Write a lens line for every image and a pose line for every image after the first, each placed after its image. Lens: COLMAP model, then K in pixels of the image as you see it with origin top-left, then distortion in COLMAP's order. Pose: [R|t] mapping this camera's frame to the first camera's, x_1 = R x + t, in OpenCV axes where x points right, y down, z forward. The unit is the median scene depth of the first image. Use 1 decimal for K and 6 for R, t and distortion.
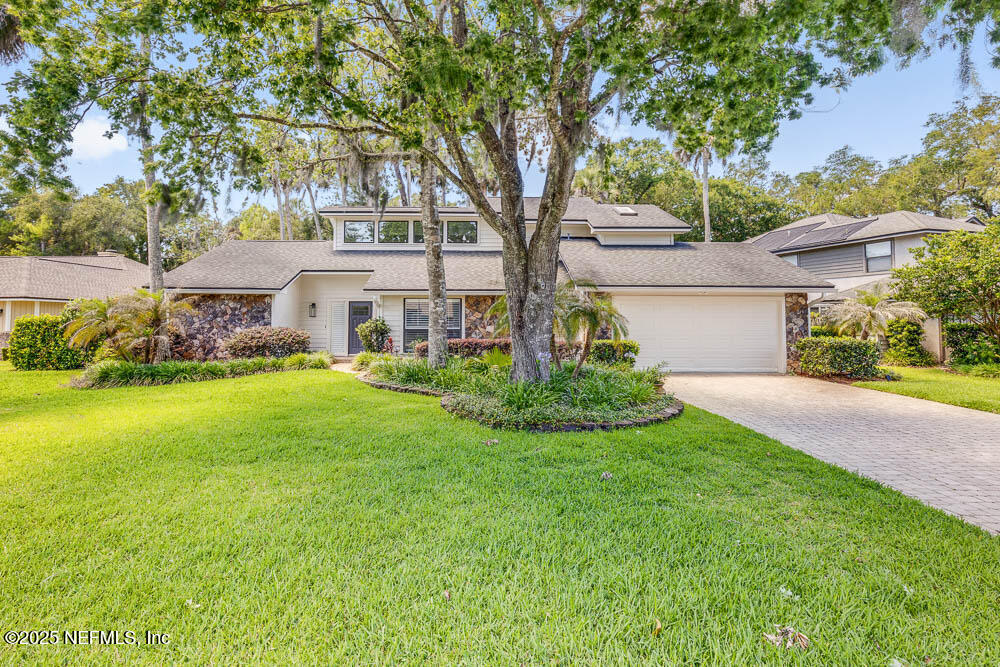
lens RADIAL K [[508.7, 0, 479.8], [0, 508.7, 329.2], [0, 0, 1]] dist [-0.040648, -0.000062]
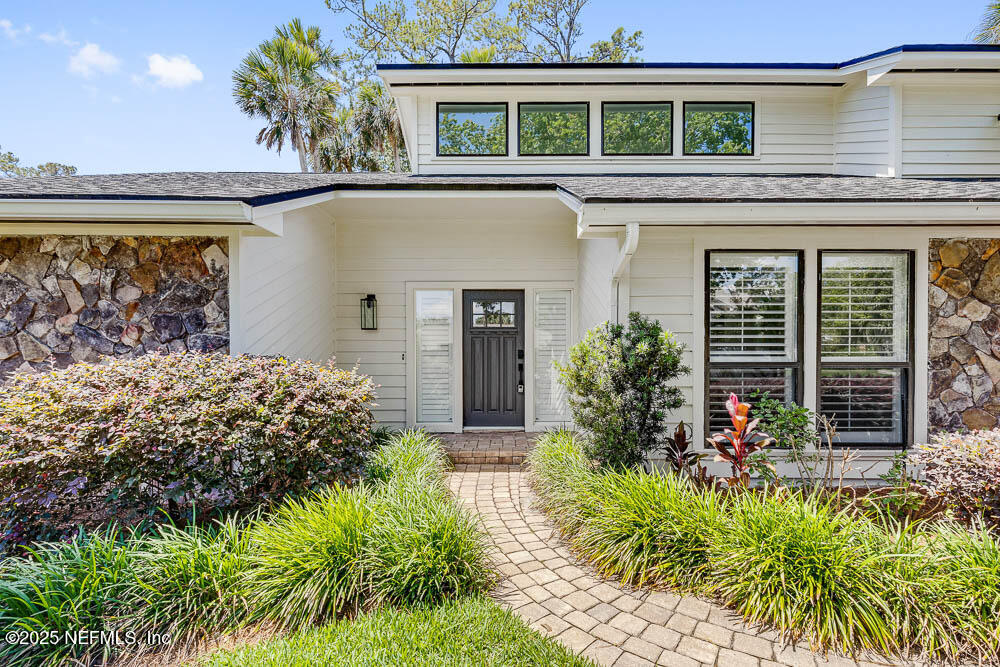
lens RADIAL K [[468.9, 0, 500.0], [0, 468.9, 333.5], [0, 0, 1]] dist [0.002009, 0.000448]
pose [[0.999888, -0.003117, -0.014635, -0.259256], [0.002618, 0.999420, -0.033966, -0.007550], [0.014732, 0.033924, 0.999316, 0.744885]]
